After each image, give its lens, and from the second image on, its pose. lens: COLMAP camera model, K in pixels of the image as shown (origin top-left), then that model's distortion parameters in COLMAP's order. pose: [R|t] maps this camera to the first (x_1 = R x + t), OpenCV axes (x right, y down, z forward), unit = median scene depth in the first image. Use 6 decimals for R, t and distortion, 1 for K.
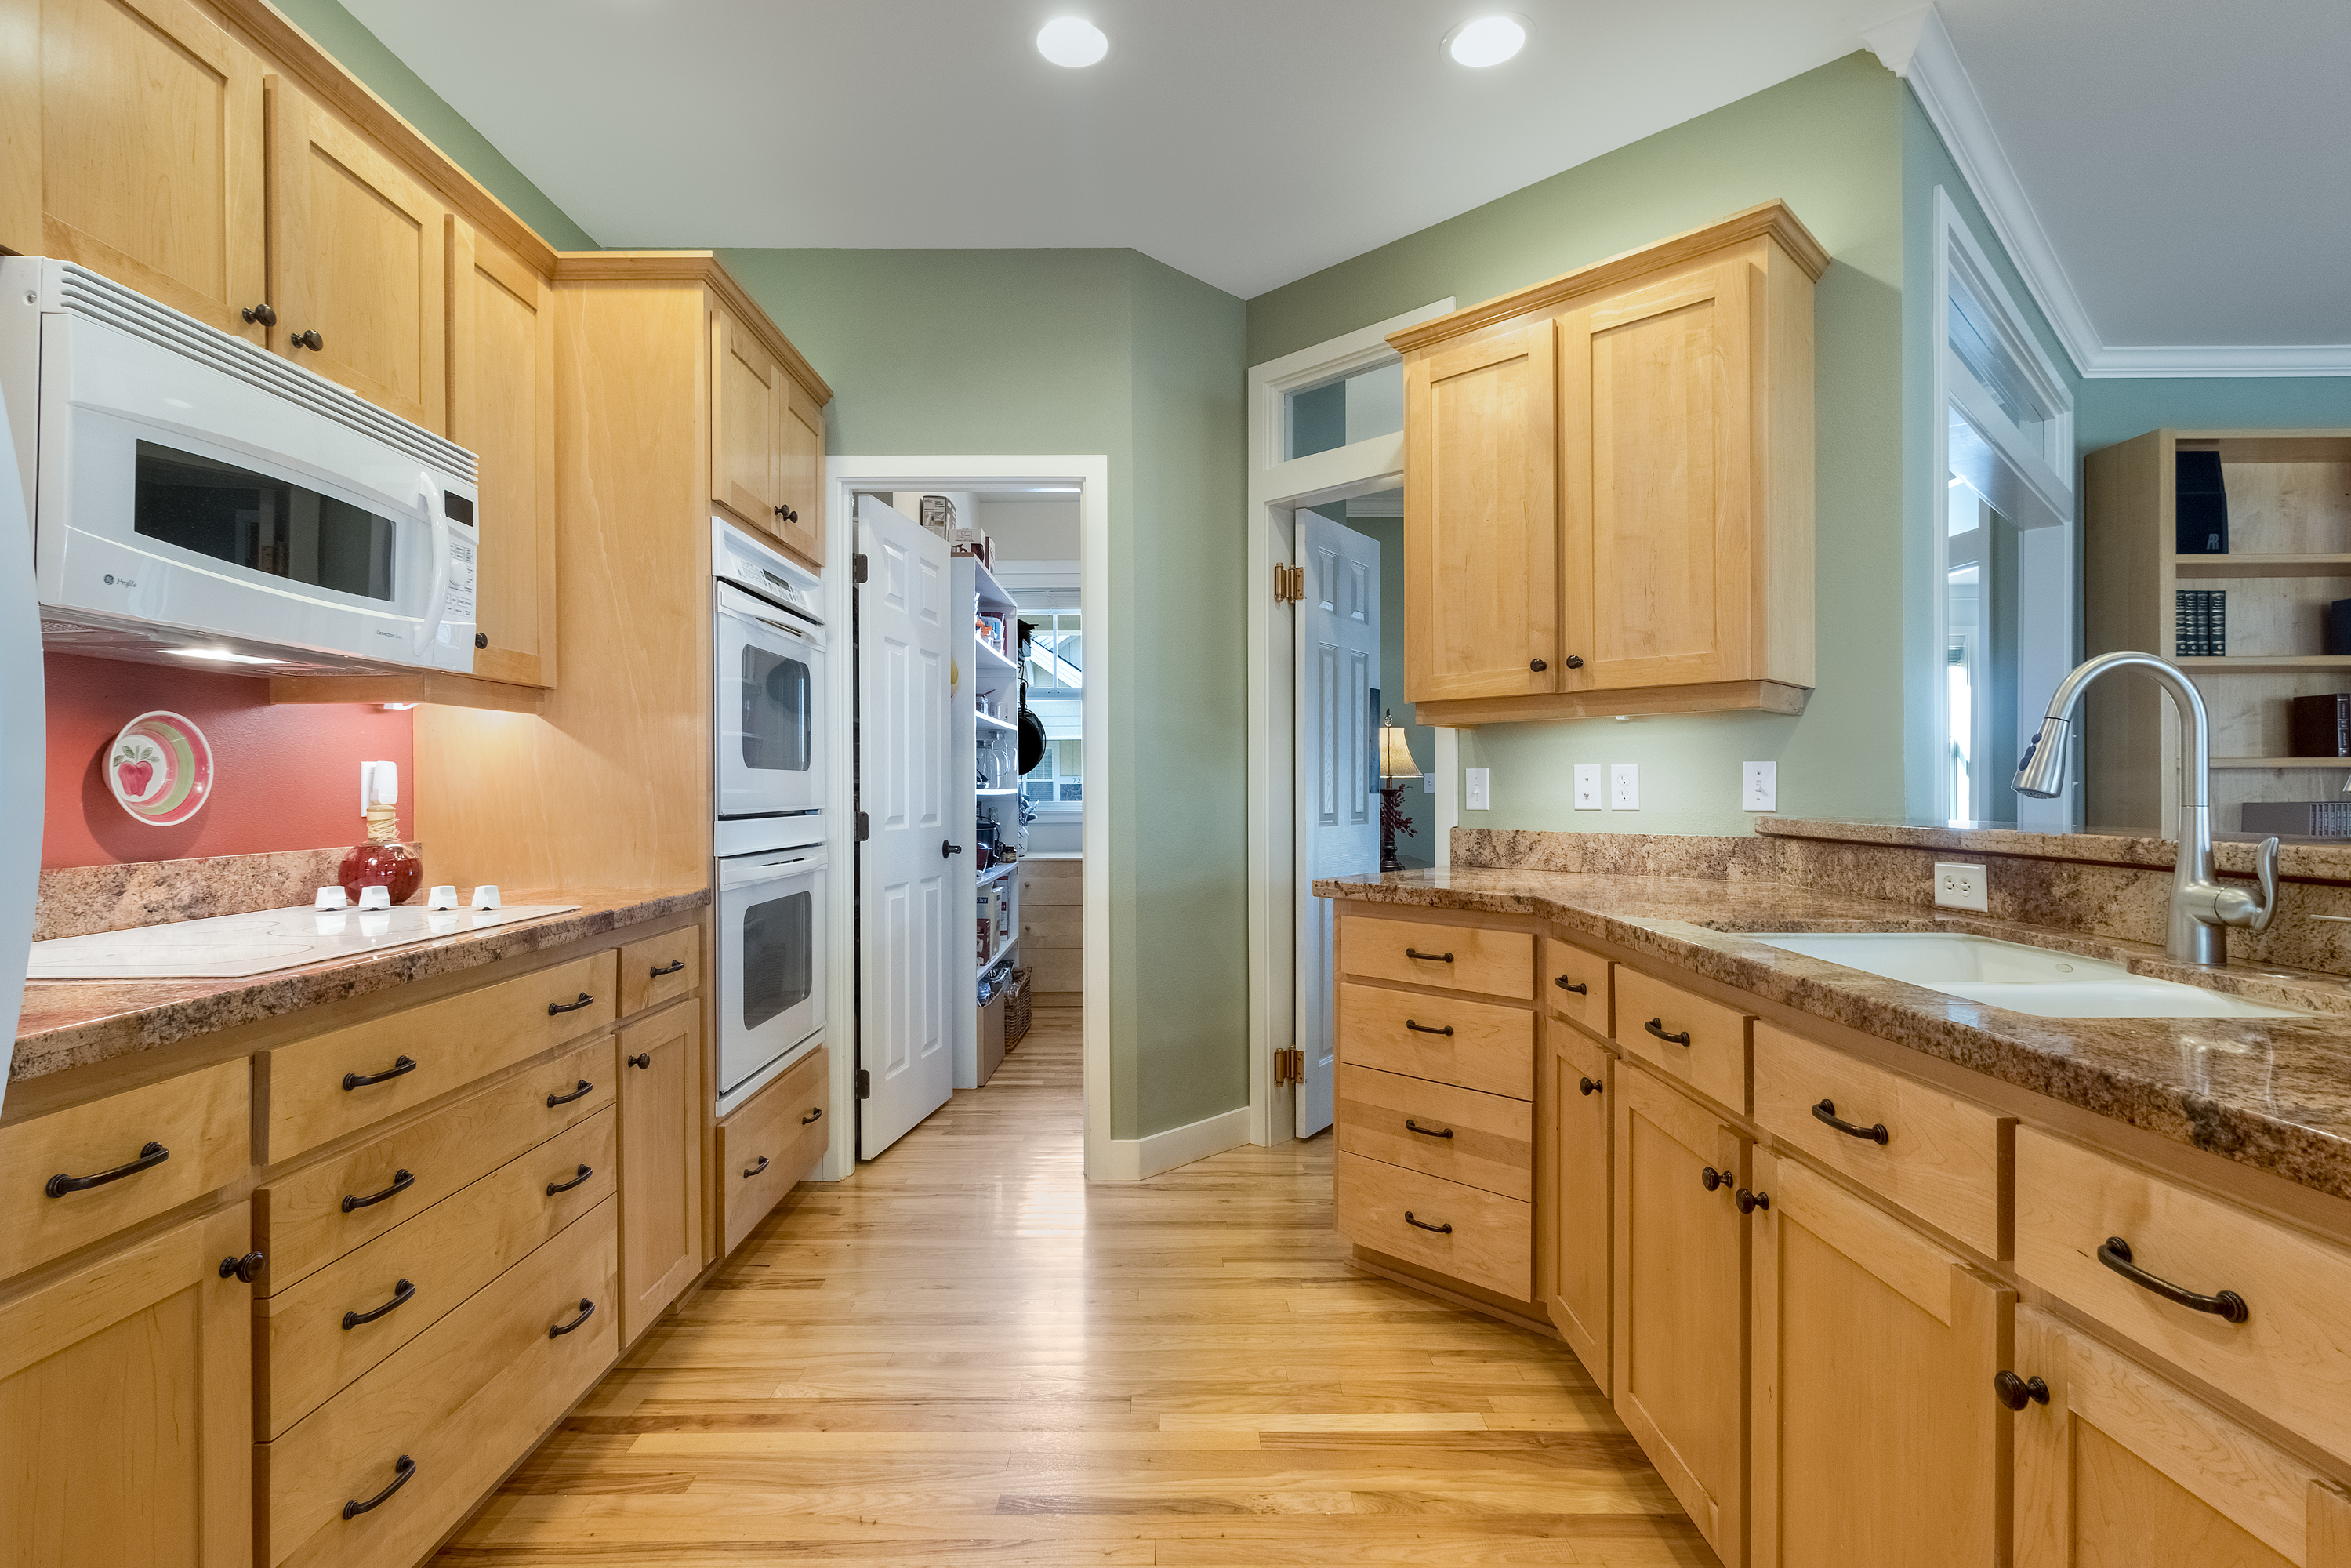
lens RADIAL K [[1113.4, 0, 1178.0], [0, 1113.4, 787.3], [0, 0, 1]] dist [0.004469, 0.001087]
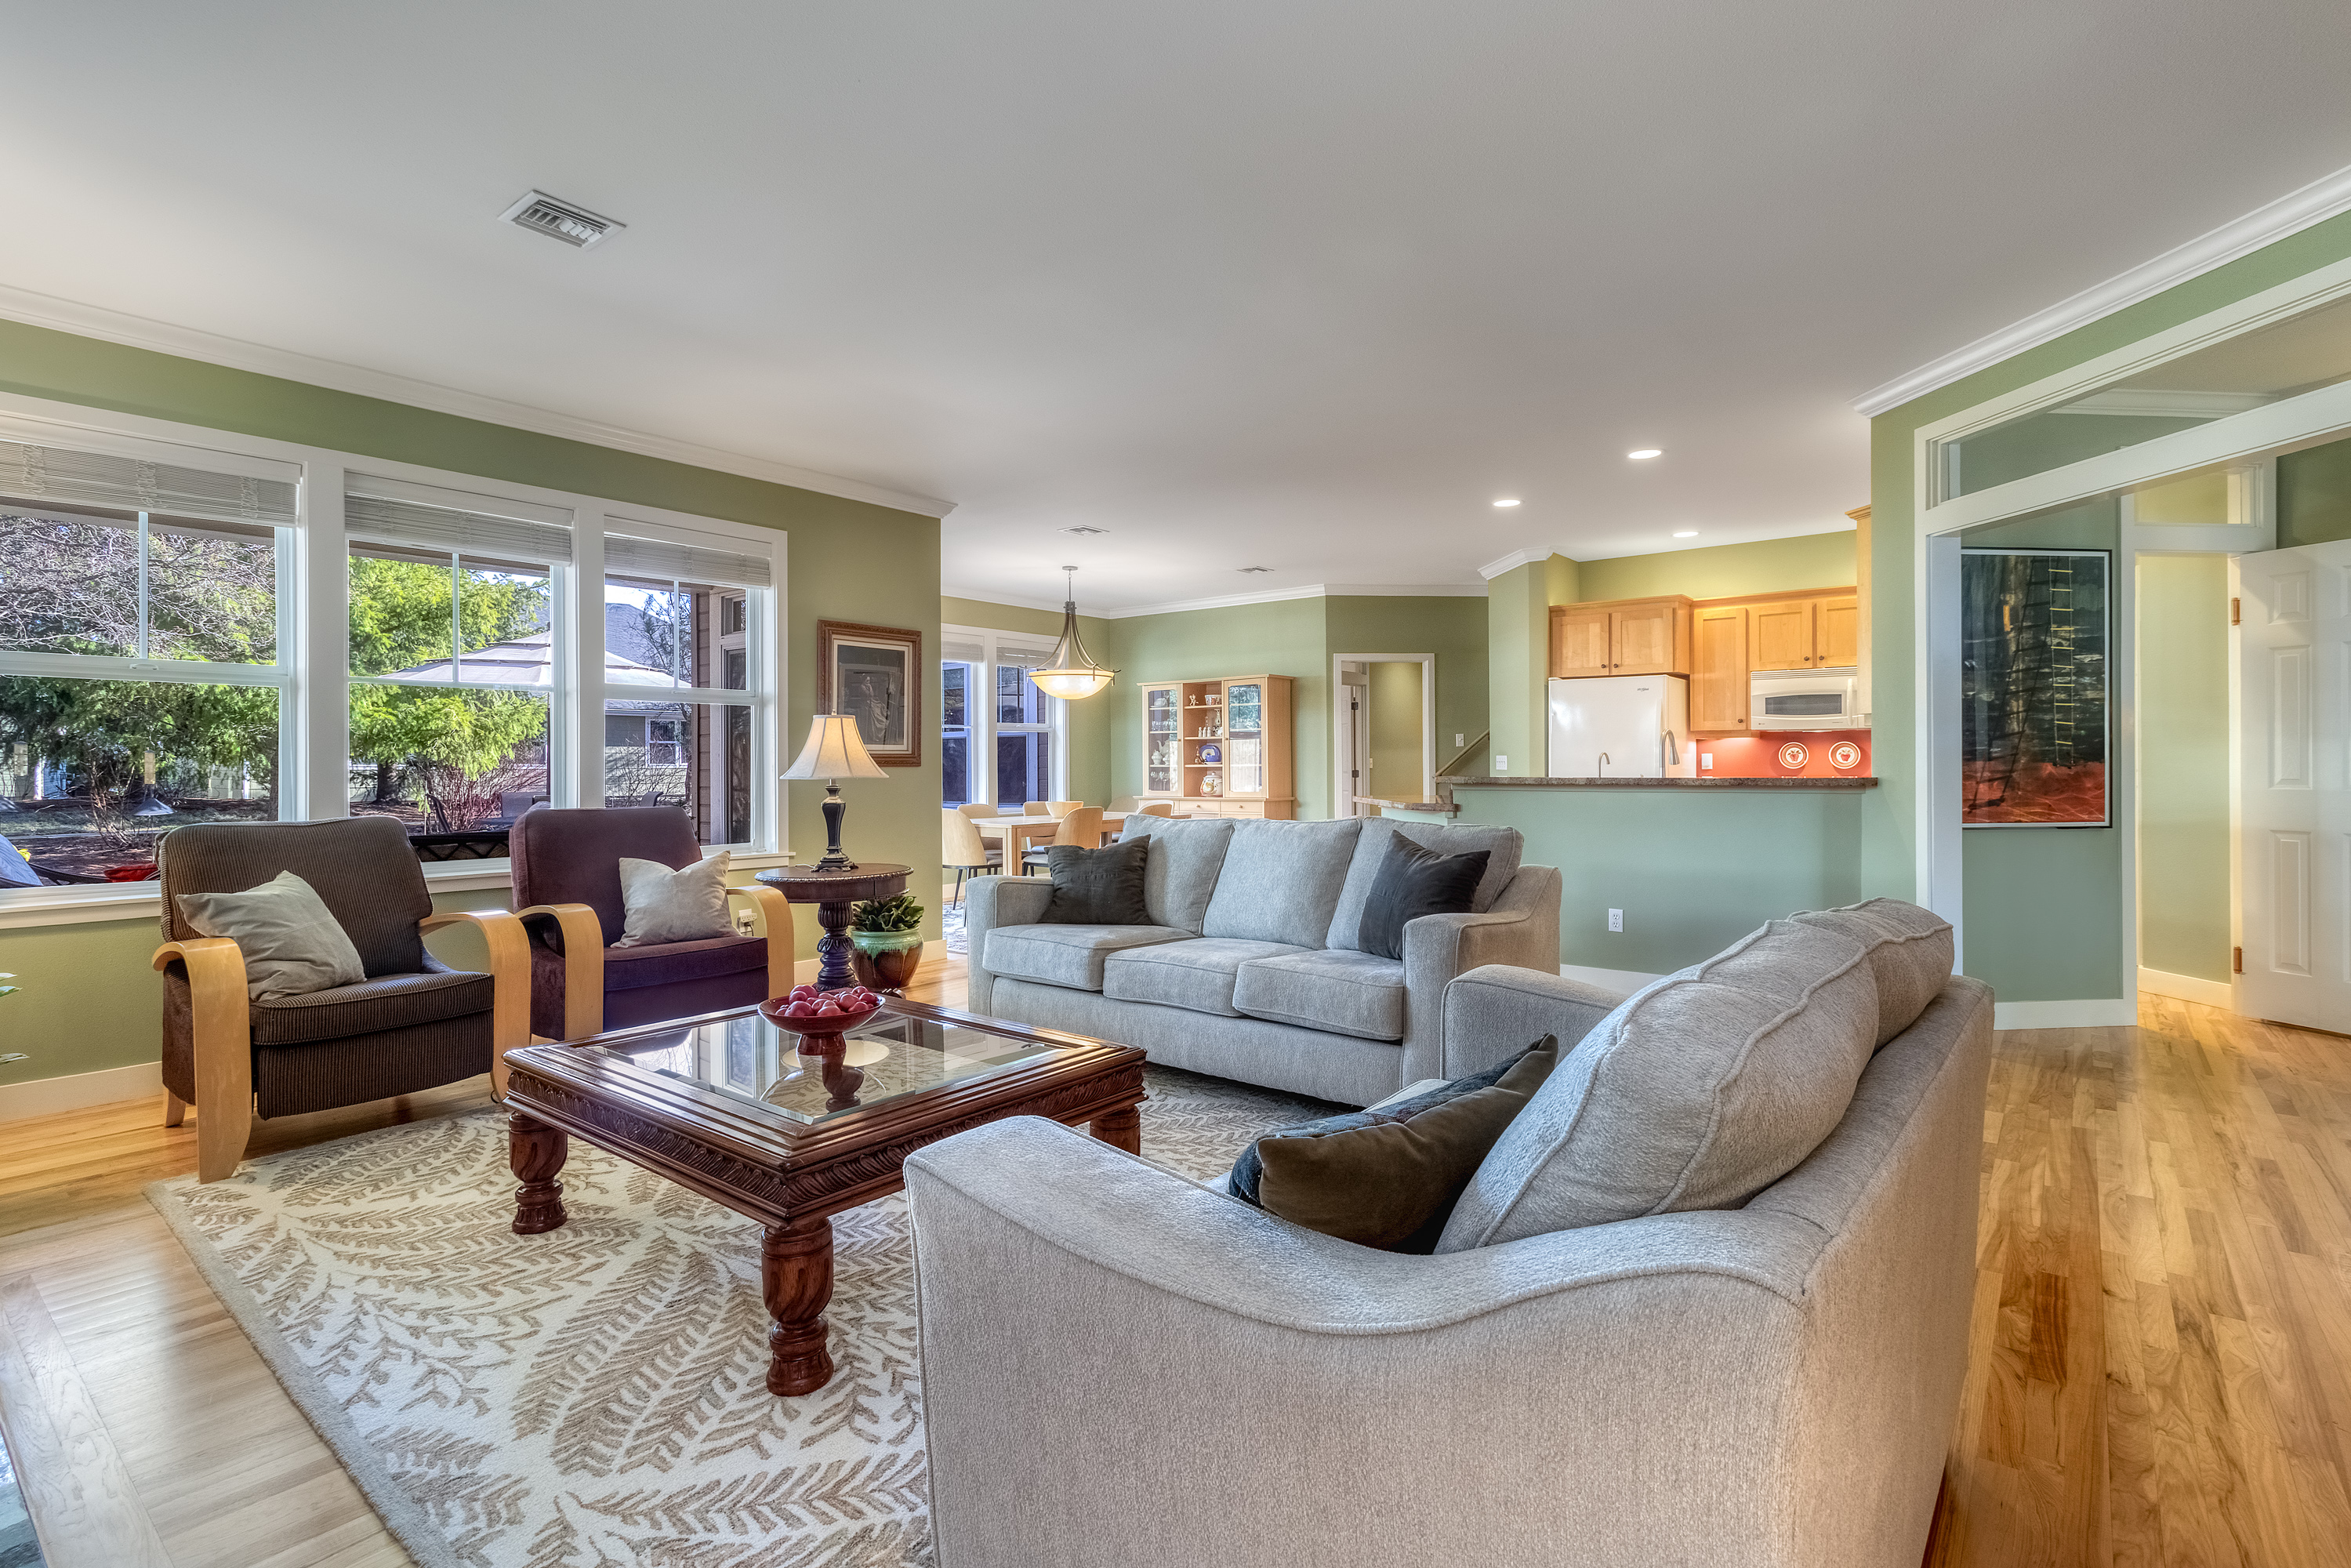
lens RADIAL K [[1113.4, 0, 1208.0], [0, 1113.4, 752.6], [0, 0, 1]] dist [0.004469, 0.001087]
pose [[-0.614809, 0.000609, -0.788676, 2.896227], [0.009523, 0.999933, -0.006652, -0.013839], [0.788619, -0.011600, -0.614773, 1.238703]]
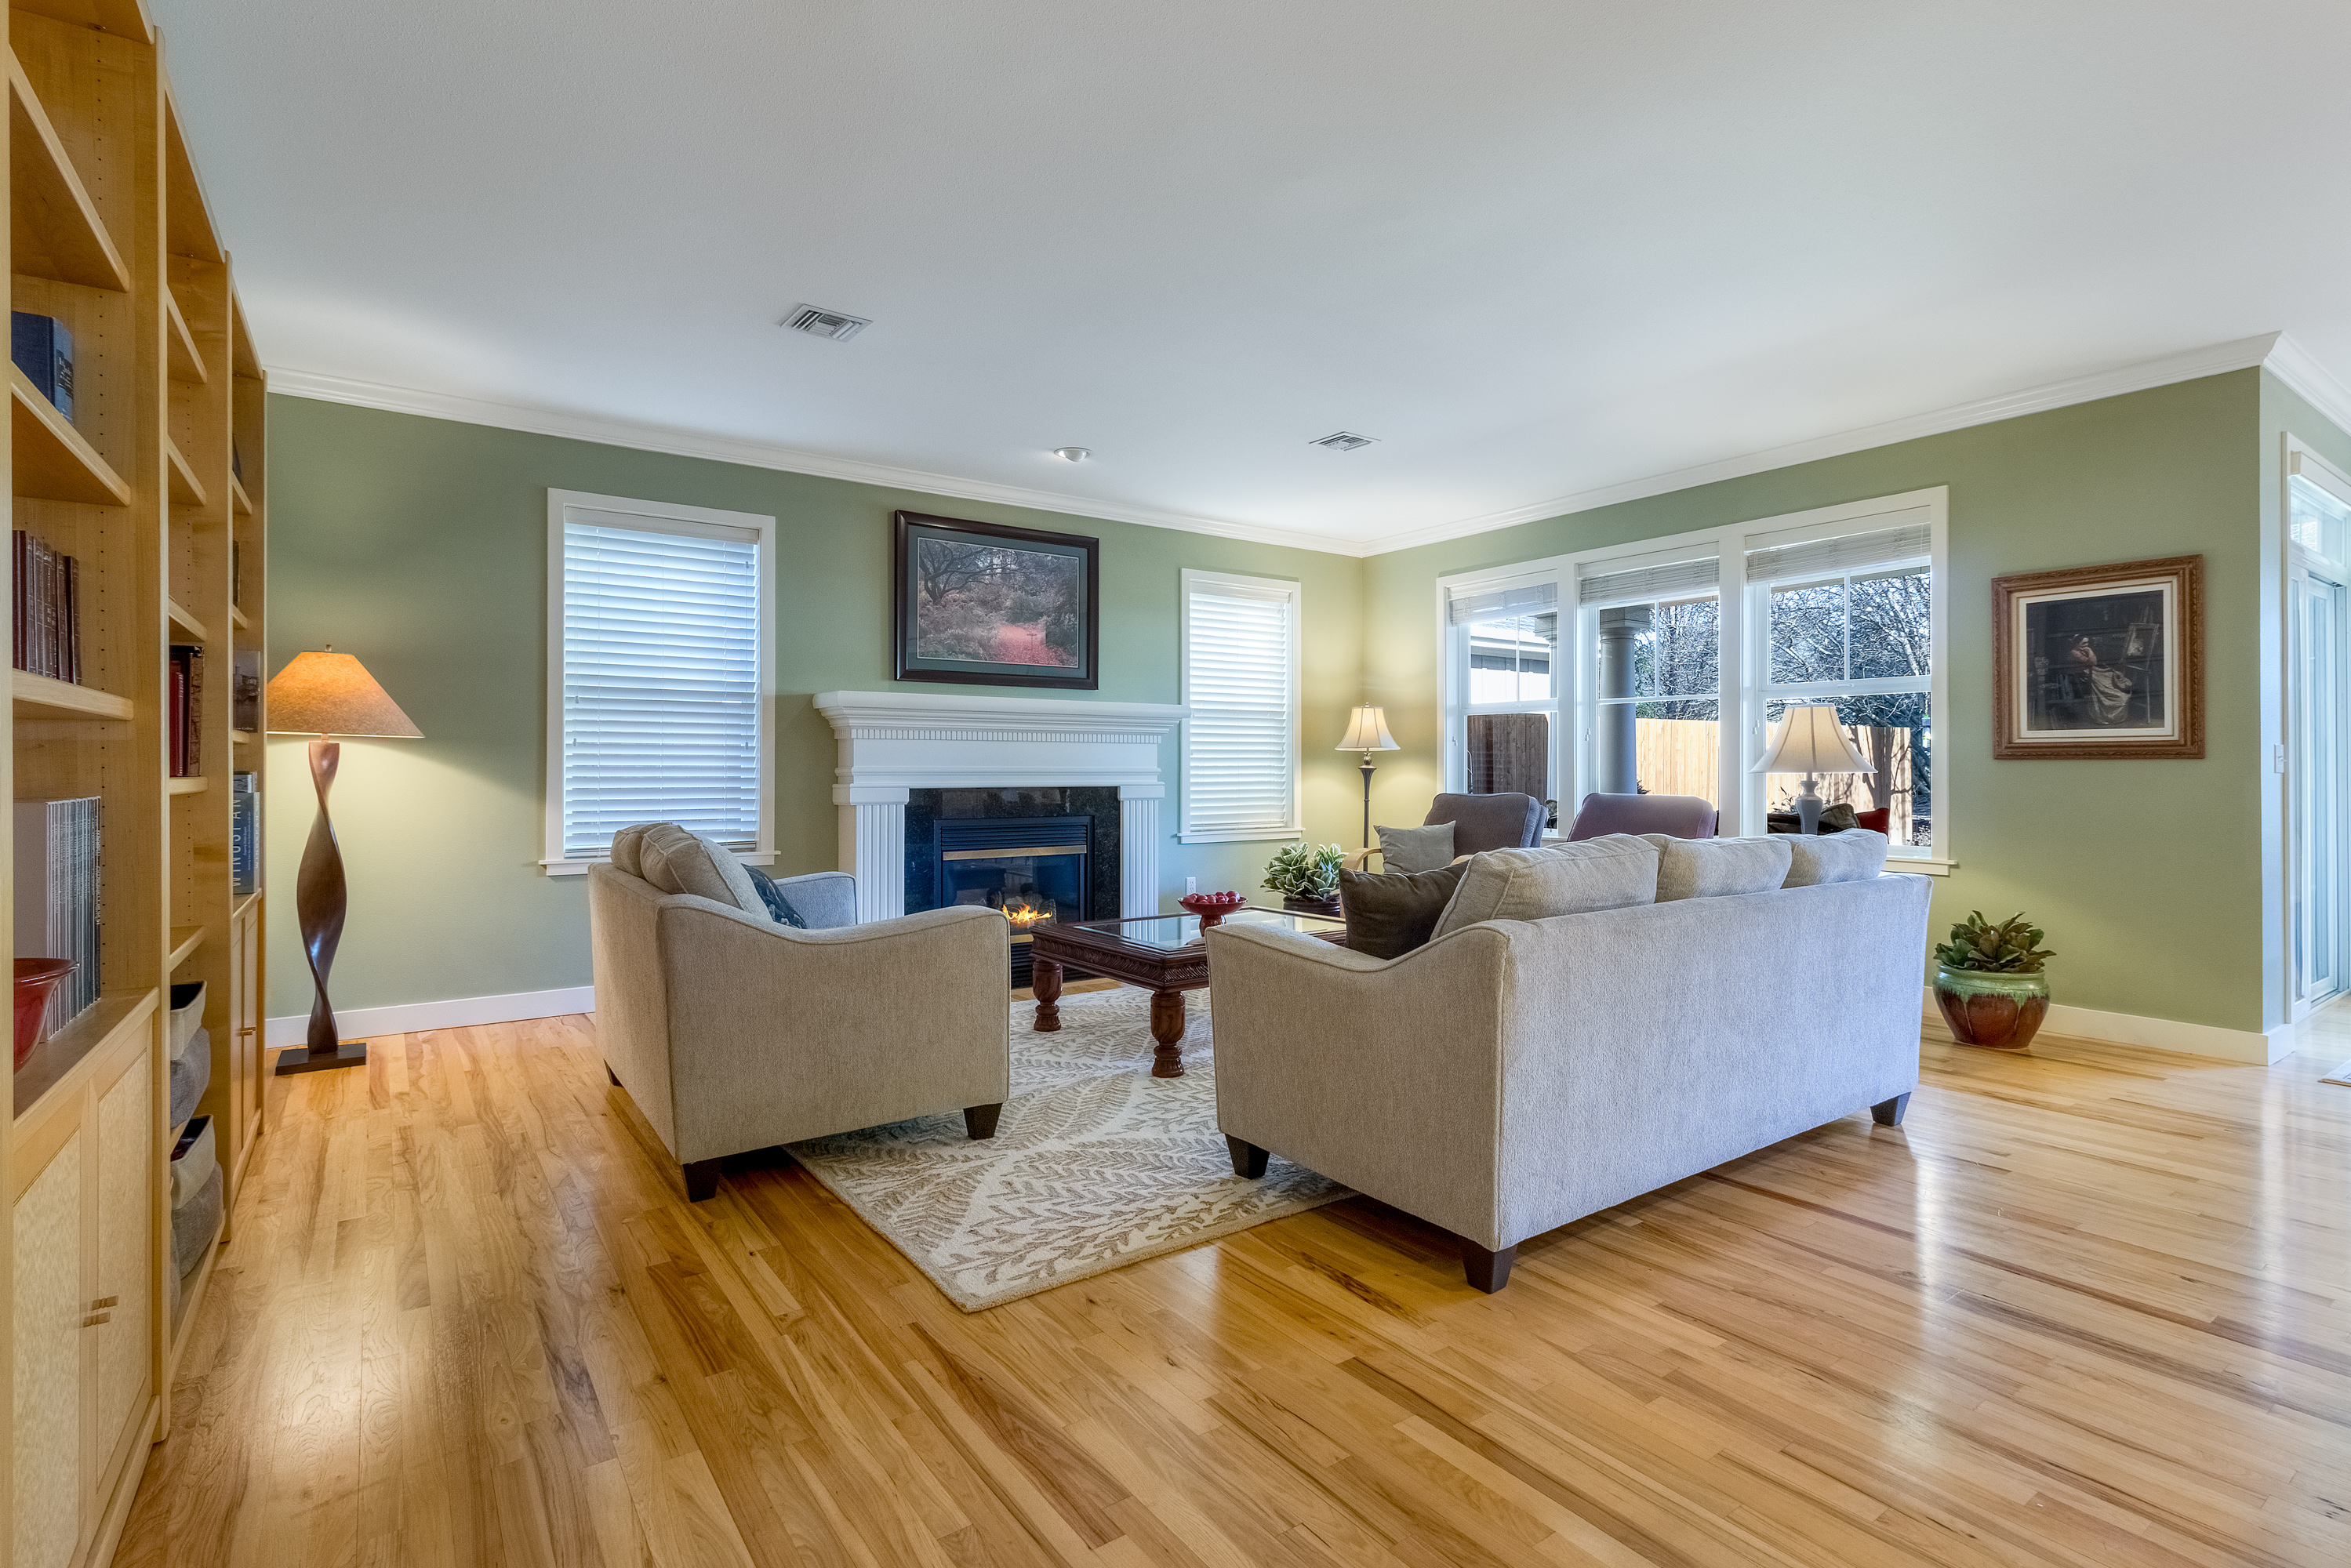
lens RADIAL K [[1113.2, 0, 1171.3], [0, 1113.2, 767.4], [0, 0, 1]] dist [0.004469, 0.001087]
pose [[-0.577660, 0.007449, 0.816244, 0.737792], [0.005010, 0.999972, -0.005580, 0.011625], [-0.816262, 0.000866, -0.577681, 1.421164]]
